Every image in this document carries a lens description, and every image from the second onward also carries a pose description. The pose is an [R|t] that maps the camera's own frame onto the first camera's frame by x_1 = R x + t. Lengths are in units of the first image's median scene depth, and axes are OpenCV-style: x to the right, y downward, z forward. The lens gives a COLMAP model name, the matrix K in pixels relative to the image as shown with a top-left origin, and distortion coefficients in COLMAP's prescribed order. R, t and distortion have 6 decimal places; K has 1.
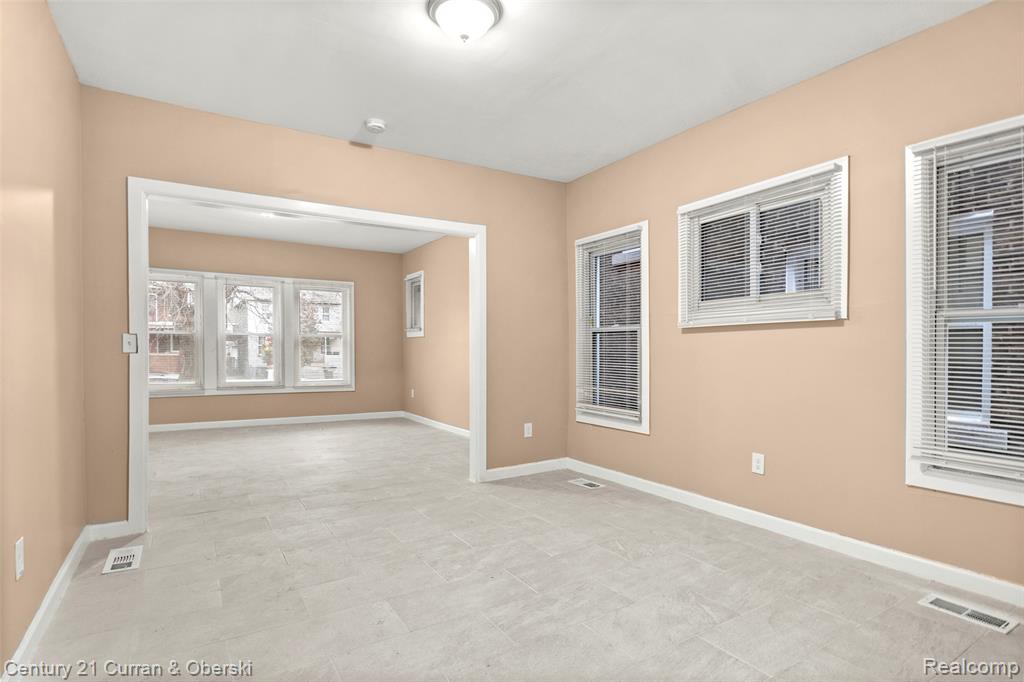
lens RADIAL K [[513.2, 0, 511.1], [0, 513.2, 347.5], [0, 0, 1]] dist [-0.004109, -0.000649]
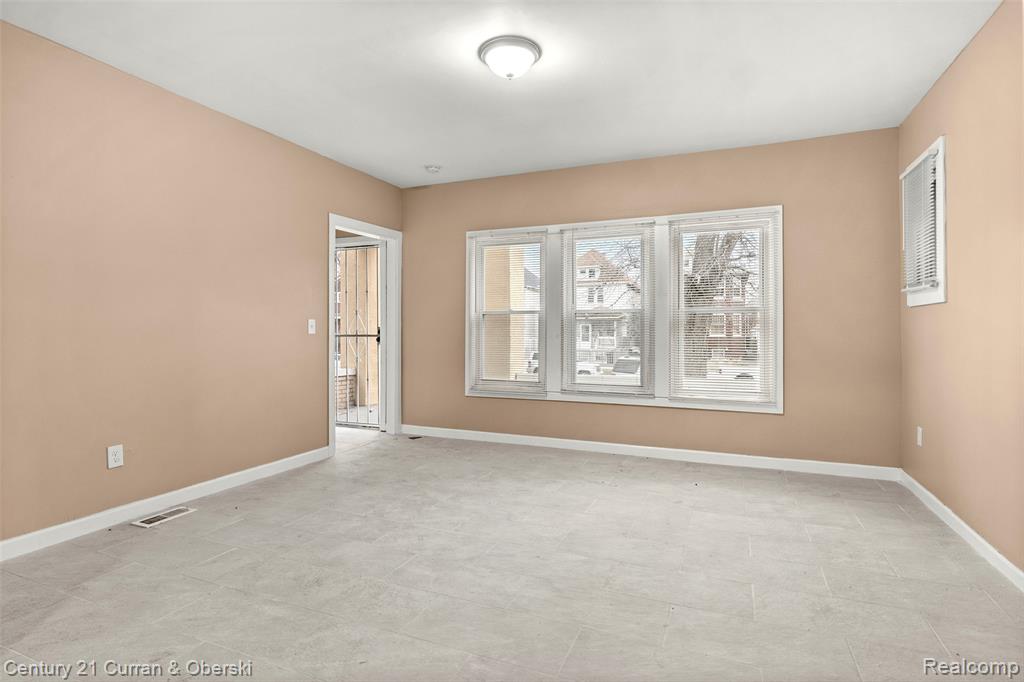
lens RADIAL K [[513.2, 0, 520.4], [0, 513.2, 333.6], [0, 0, 1]] dist [-0.004109, -0.000649]
pose [[0.565538, 0.002002, -0.824720, -0.029604], [0.012561, 0.999860, 0.011040, -0.005662], [0.824627, -0.016603, 0.565433, 0.506132]]
